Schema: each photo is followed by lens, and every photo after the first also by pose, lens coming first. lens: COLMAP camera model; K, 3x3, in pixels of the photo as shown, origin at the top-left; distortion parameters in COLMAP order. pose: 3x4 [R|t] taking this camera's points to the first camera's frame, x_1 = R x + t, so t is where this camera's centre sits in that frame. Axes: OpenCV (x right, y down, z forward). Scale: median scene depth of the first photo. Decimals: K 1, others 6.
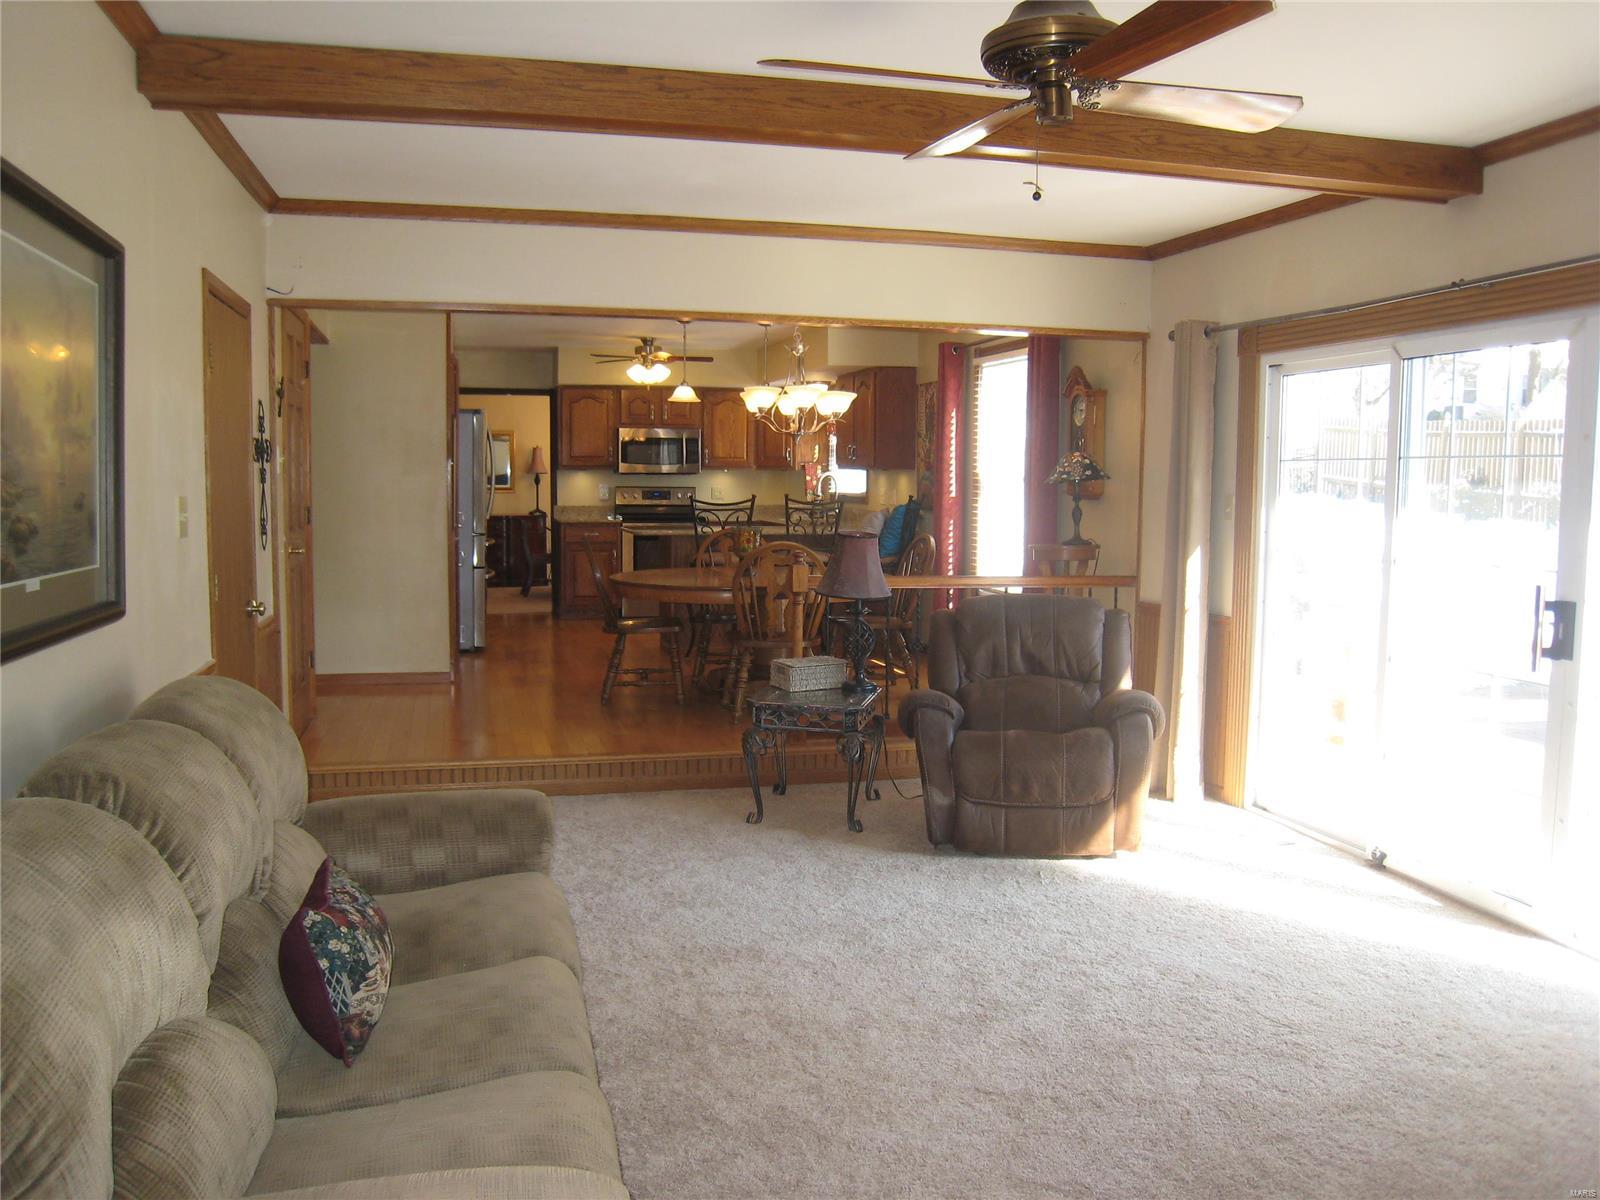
lens RADIAL K [[1319.2, 0, 801.0], [0, 1319.2, 597.3], [0, 0, 1]] dist [-0.146372, 0.113994]
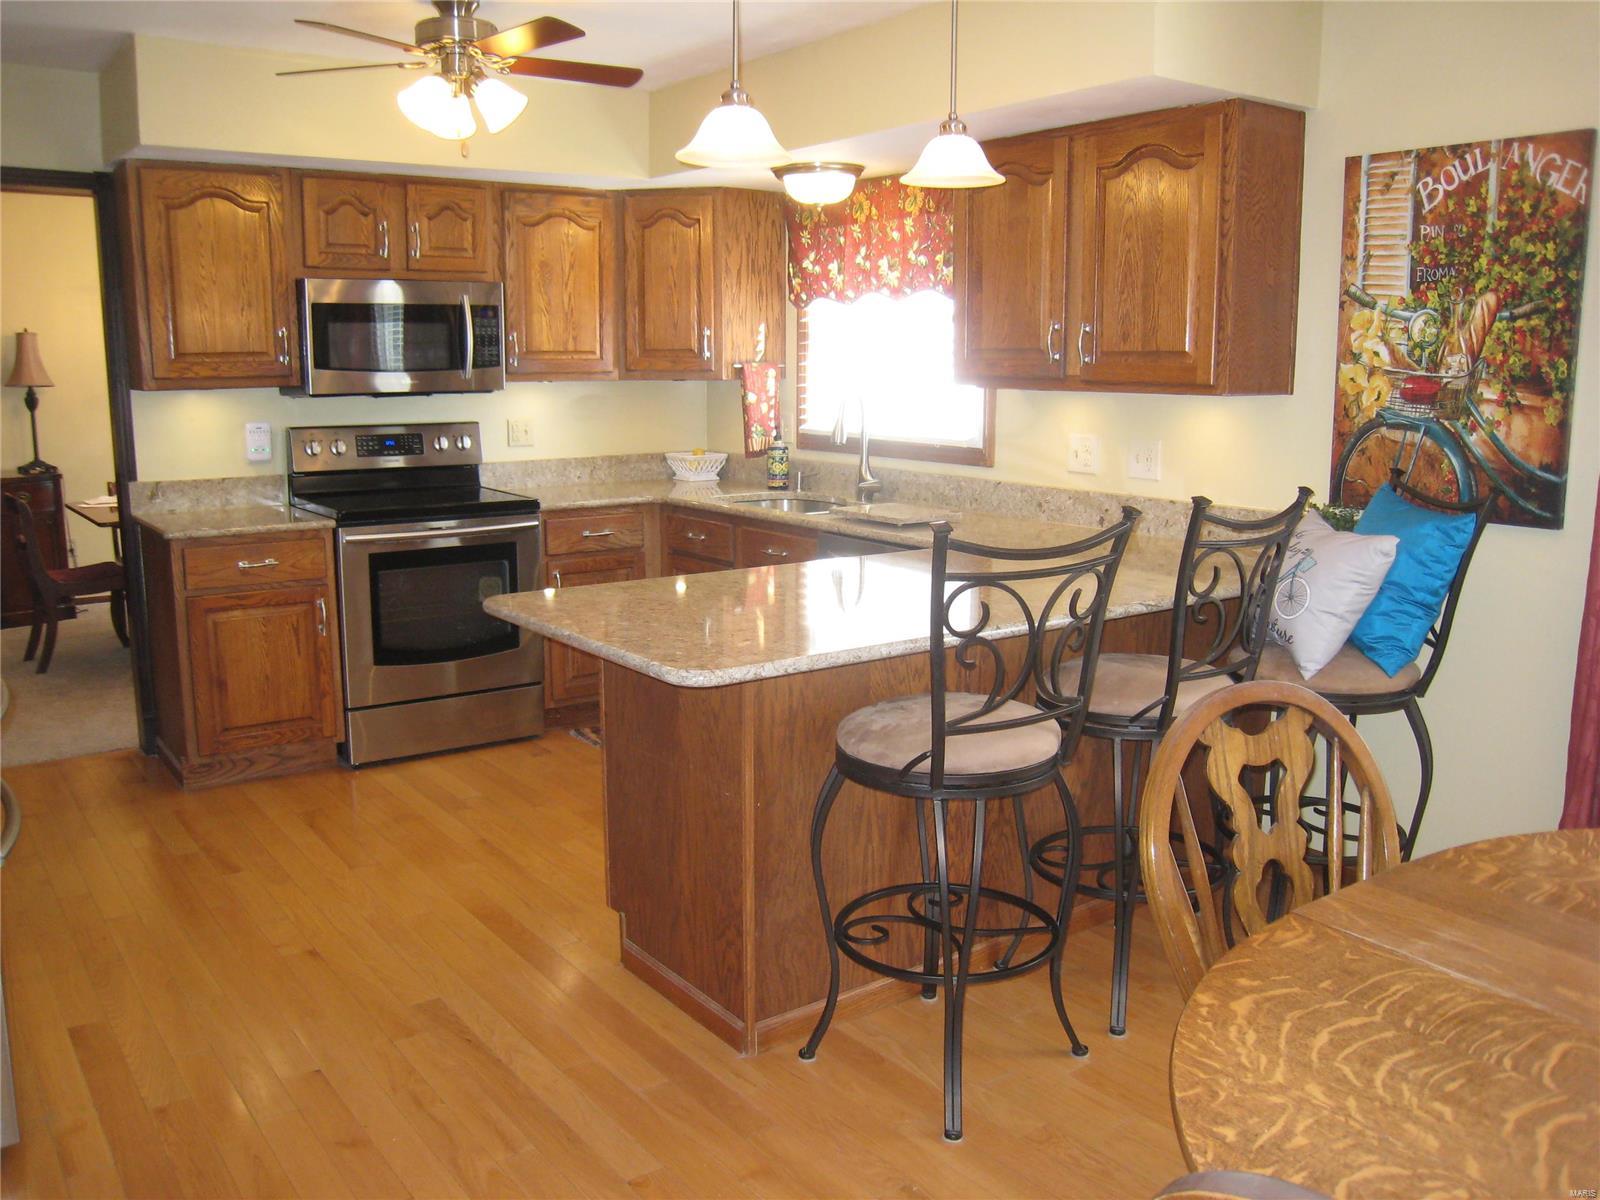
lens RADIAL K [[1319.2, 0, 800.4], [0, 1319.2, 600.4], [0, 0, 1]] dist [-0.146372, 0.113994]
pose [[0.932240, -0.069293, 0.355143, -0.140071], [0.036389, 0.994470, 0.098515, -0.065229], [-0.360005, -0.078916, 0.929607, 0.573054]]
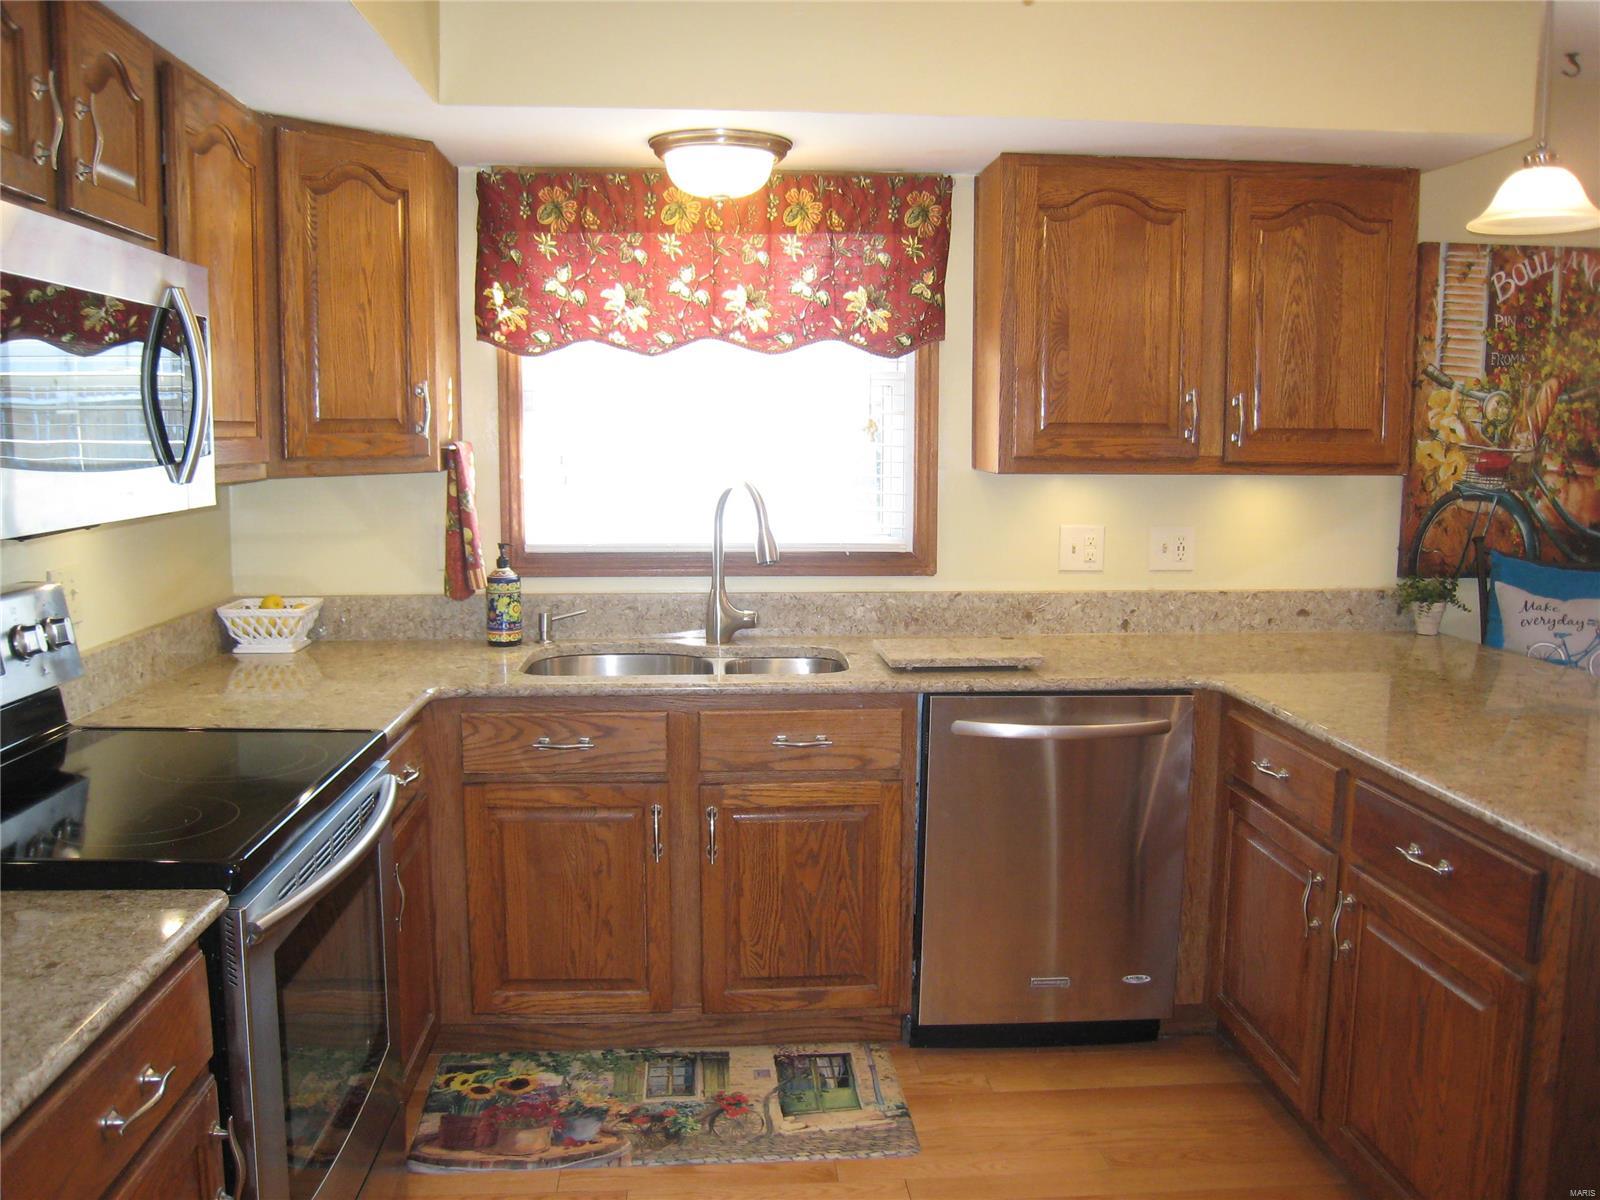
lens RADIAL K [[1319.2, 0, 792.3], [0, 1319.2, 599.8], [0, 0, 1]] dist [-0.146372, 0.113994]
pose [[0.194705, -0.128956, 0.972348, -0.185309], [0.087594, 0.989645, 0.113710, -0.078387], [-0.976943, 0.063032, 0.203985, 0.710745]]
